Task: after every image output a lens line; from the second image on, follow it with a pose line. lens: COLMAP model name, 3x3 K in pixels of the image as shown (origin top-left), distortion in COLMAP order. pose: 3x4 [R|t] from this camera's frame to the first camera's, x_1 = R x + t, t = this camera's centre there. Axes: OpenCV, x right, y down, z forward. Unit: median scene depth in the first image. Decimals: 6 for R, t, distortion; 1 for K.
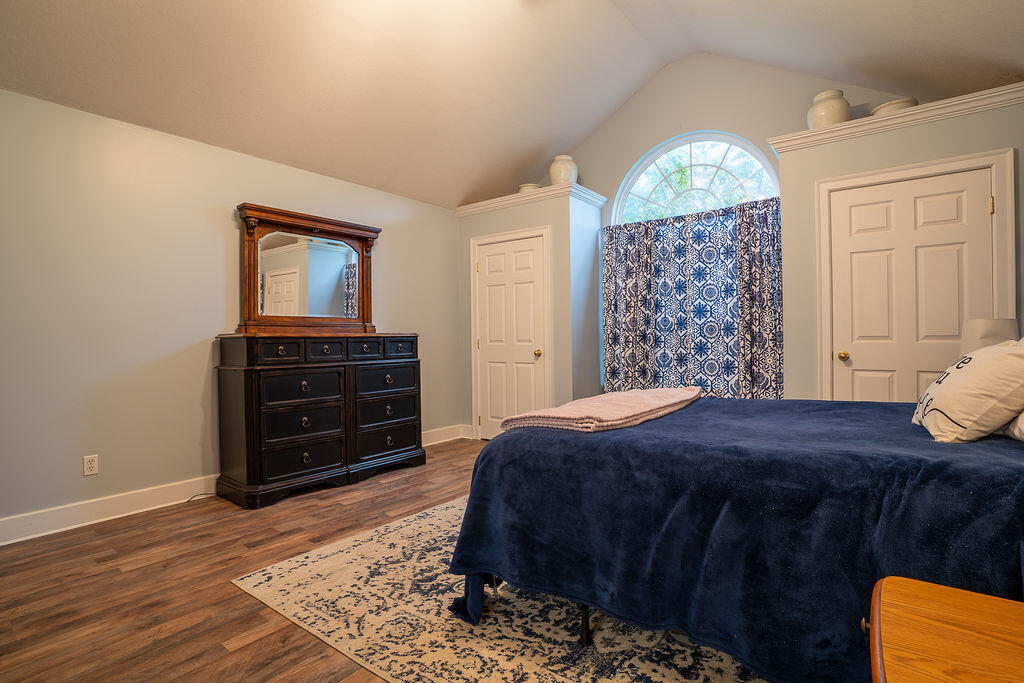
lens RADIAL K [[501.9, 0, 509.4], [0, 501.9, 339.4], [0, 0, 1]] dist [-0.090635, 0.048280]
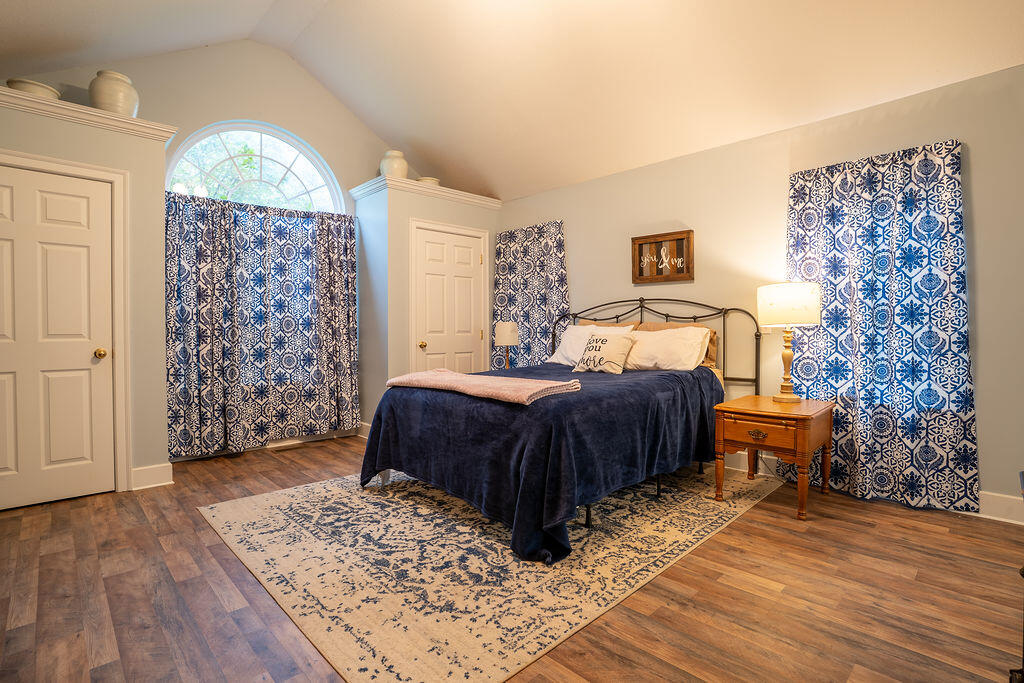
lens RADIAL K [[501.9, 0, 509.4], [0, 501.9, 339.4], [0, 0, 1]] dist [-0.090635, 0.048280]
pose [[0.150558, -0.007227, 0.988575, -1.014623], [0.004467, 0.999968, 0.006630, 0.013117], [-0.988591, 0.003418, 0.150585, 0.720917]]
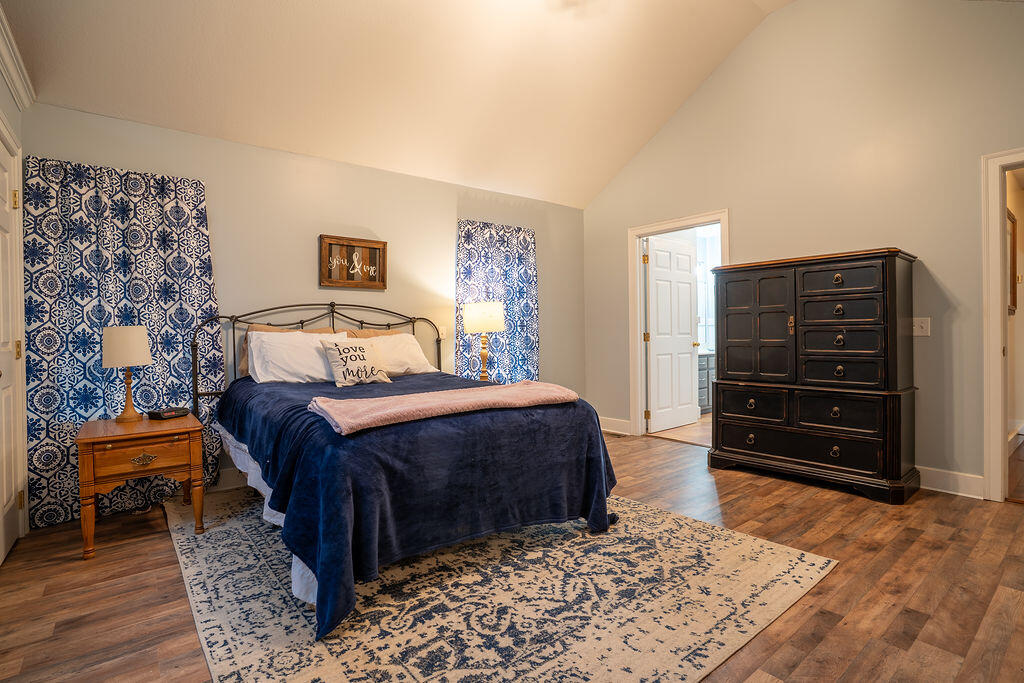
lens RADIAL K [[501.9, 0, 509.4], [0, 501.9, 339.4], [0, 0, 1]] dist [-0.090635, 0.048280]
pose [[-0.969085, 0.021352, 0.245803, -0.143749], [0.024176, 0.999672, 0.008474, 0.000573], [-0.245541, 0.014154, -0.969283, 1.959093]]
